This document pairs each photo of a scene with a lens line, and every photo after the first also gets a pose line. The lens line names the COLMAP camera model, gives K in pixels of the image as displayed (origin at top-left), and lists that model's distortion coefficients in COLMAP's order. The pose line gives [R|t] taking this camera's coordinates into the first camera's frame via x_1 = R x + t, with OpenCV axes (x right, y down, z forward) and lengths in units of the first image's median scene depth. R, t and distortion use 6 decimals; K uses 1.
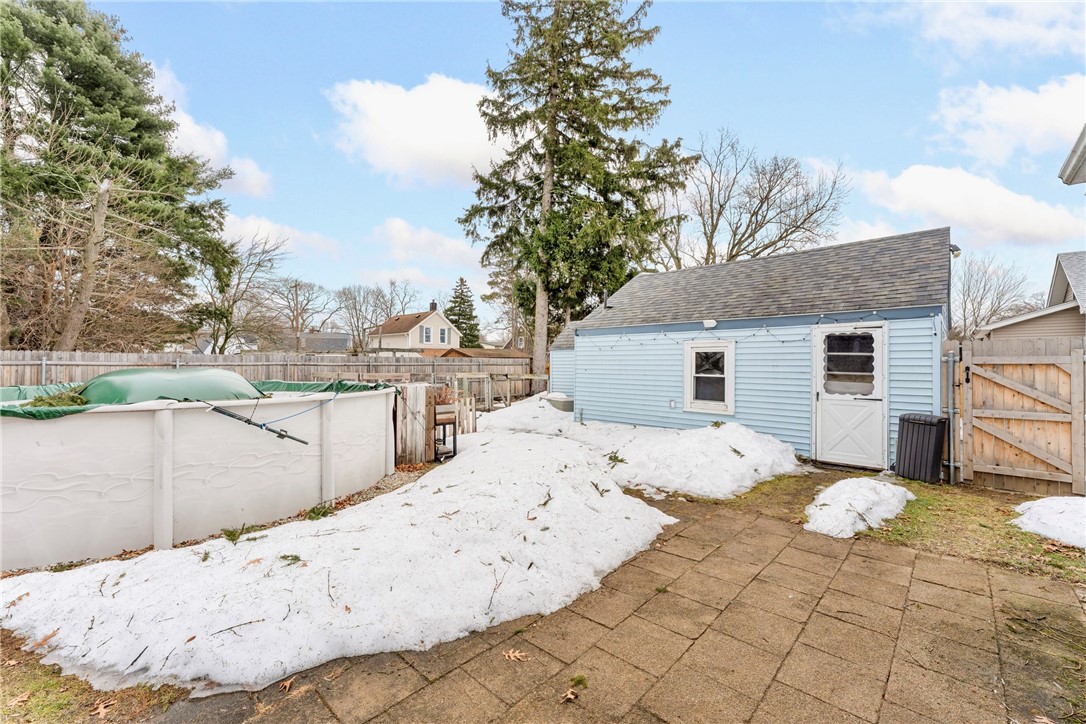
lens RADIAL K [[437.8, 0, 524.7], [0, 437.8, 366.5], [0, 0, 1]] dist [-0.001830, -0.000242]
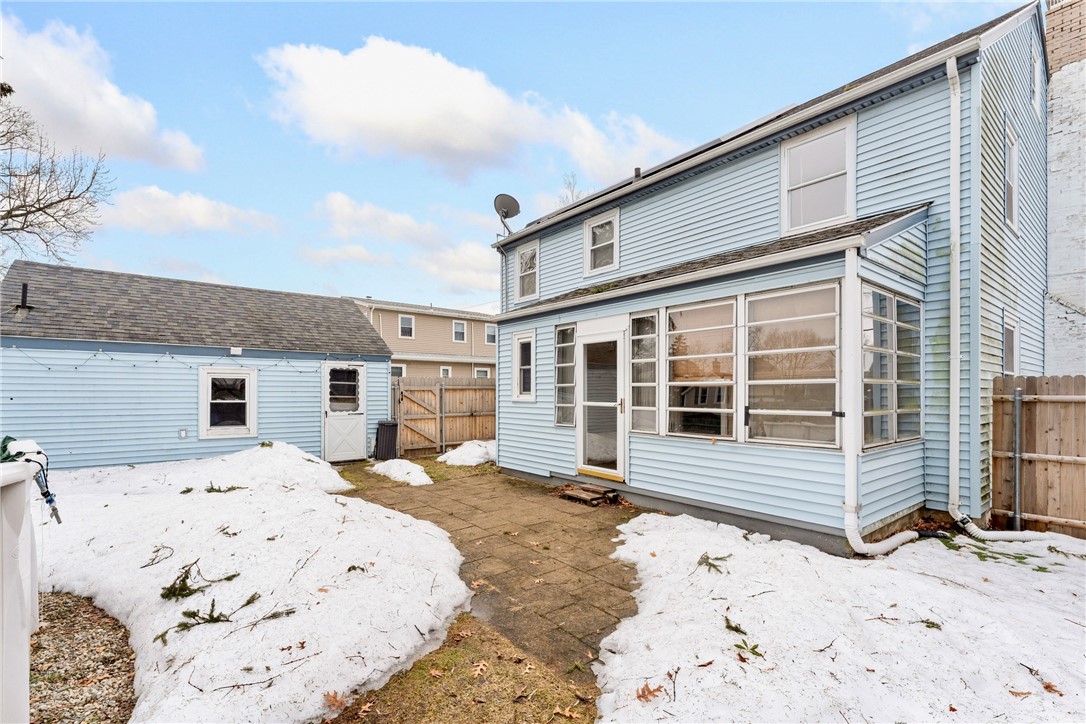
lens RADIAL K [[497.3, 0, 541.9], [0, 497.3, 391.0], [0, 0, 1]] dist [0.000622, 0.000043]
pose [[0.109316, -0.002821, 0.994003, -0.828793], [0.003242, 0.999992, 0.002482, -0.005078], [-0.994002, 0.002952, 0.109324, 0.186557]]
